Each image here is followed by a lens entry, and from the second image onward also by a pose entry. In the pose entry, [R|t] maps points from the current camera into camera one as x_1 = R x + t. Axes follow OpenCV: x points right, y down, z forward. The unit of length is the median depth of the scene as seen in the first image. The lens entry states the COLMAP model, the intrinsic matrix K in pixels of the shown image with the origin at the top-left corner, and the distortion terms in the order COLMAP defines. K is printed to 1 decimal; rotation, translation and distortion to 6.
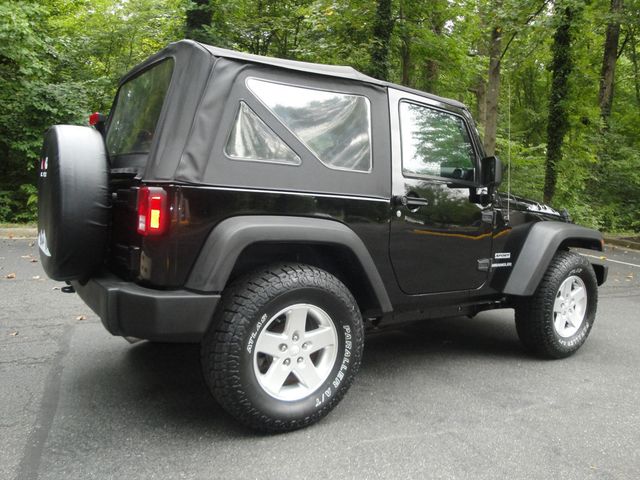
lens RADIAL K [[517.4, 0, 320.0], [0, 517.4, 240.0], [0, 0, 1]] dist [-0.152785, 0.125512]
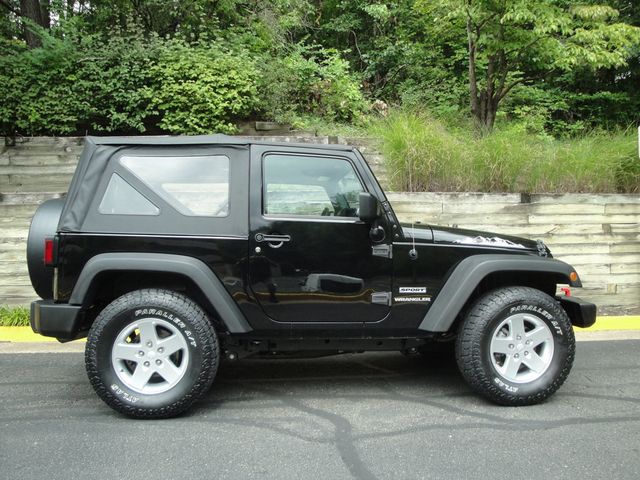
lens RADIAL K [[517.4, 0, 320.0], [0, 517.4, 240.0], [0, 0, 1]] dist [-0.152785, 0.125512]
pose [[0.886806, -0.046967, -0.459748, 0.891380], [-0.004165, 0.993970, -0.109575, 0.059789], [0.462122, 0.099086, 0.881263, 0.035522]]
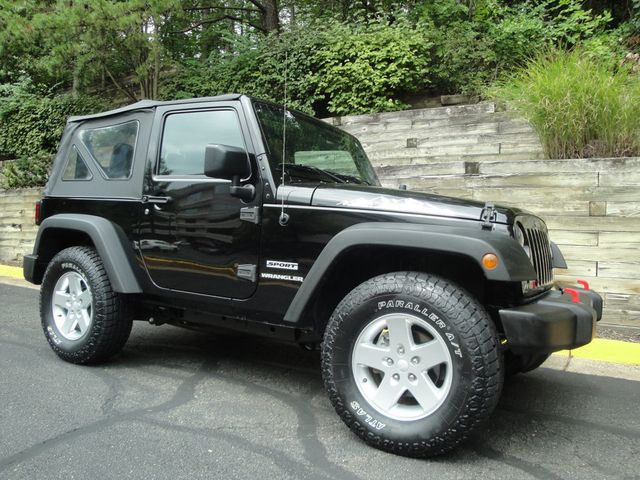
lens RADIAL K [[517.4, 0, 320.0], [0, 517.4, 240.0], [0, 0, 1]] dist [-0.152785, 0.125512]
pose [[0.428494, -0.017363, -0.903378, 1.470451], [-0.100719, 0.992666, -0.066852, 0.053165], [0.897914, 0.119633, 0.423602, 0.959925]]
